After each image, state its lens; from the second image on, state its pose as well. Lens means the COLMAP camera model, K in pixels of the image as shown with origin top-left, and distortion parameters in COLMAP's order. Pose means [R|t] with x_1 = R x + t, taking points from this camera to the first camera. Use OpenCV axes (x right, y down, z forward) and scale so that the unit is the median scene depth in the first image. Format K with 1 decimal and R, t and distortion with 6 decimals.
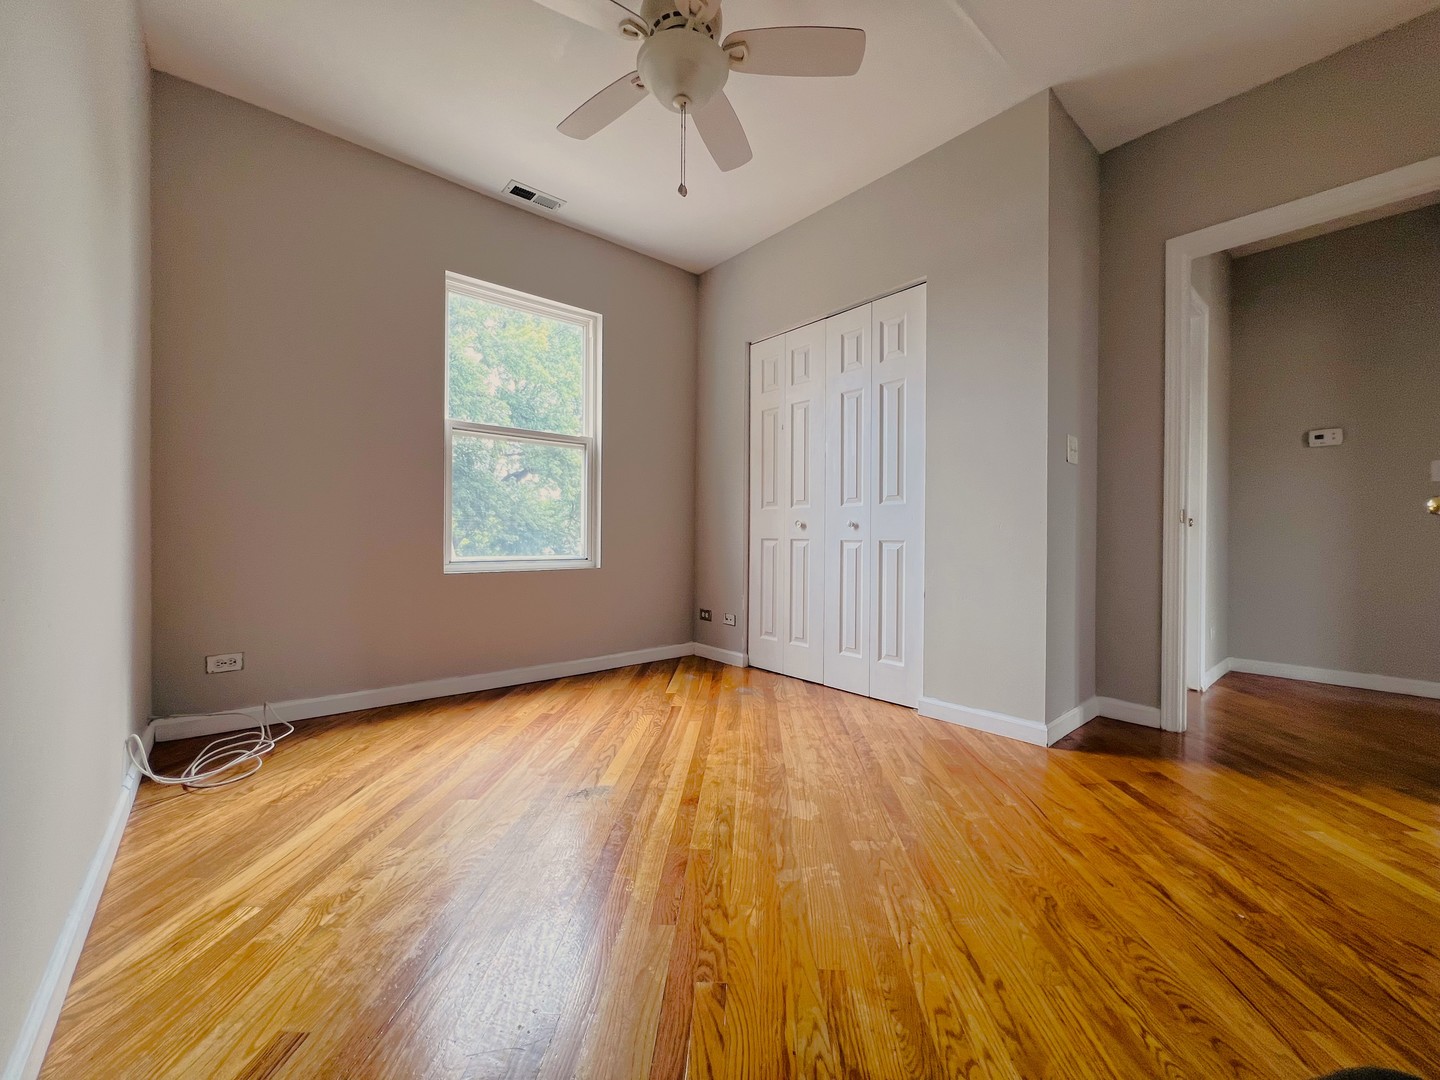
lens RADIAL K [[577.8, 0, 720.0], [0, 577.8, 540.0], [0, 0, 1]] dist [0.000809, -0.000089]
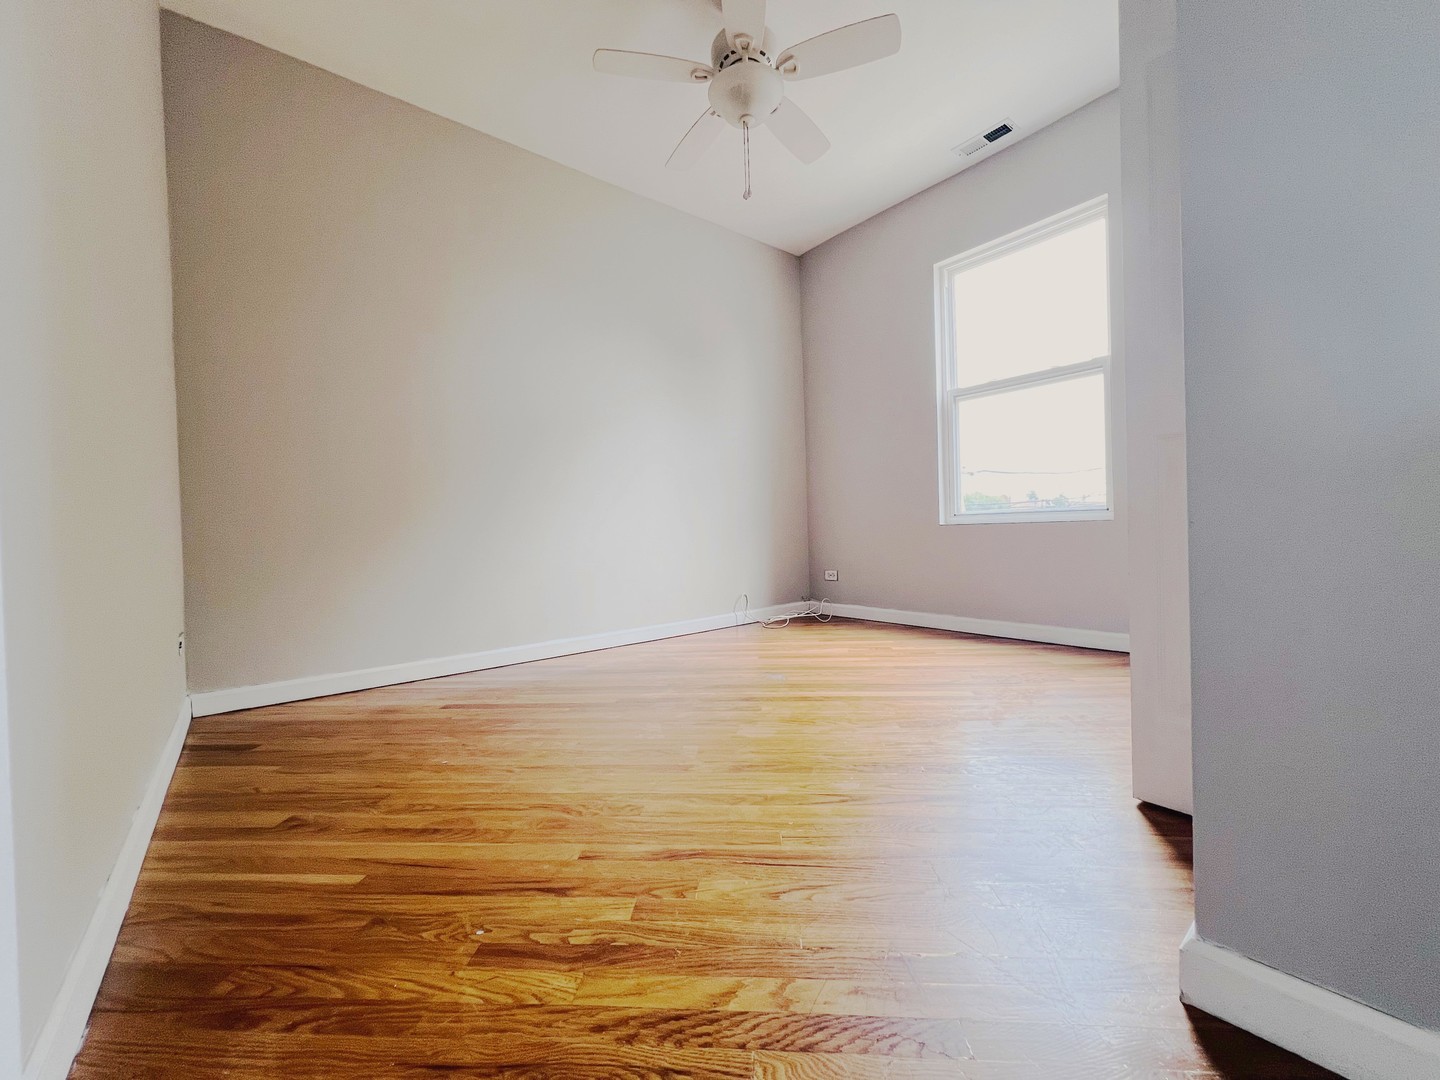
lens RADIAL K [[582.4, 0, 720.0], [0, 582.4, 540.0], [0, 0, 1]] dist [-0.000019, -0.000019]
pose [[-0.030065, 0.011269, -0.999484, 1.393533], [0.026014, 0.999607, 0.010488, 0.128273], [0.999209, -0.025685, -0.030347, 1.148052]]
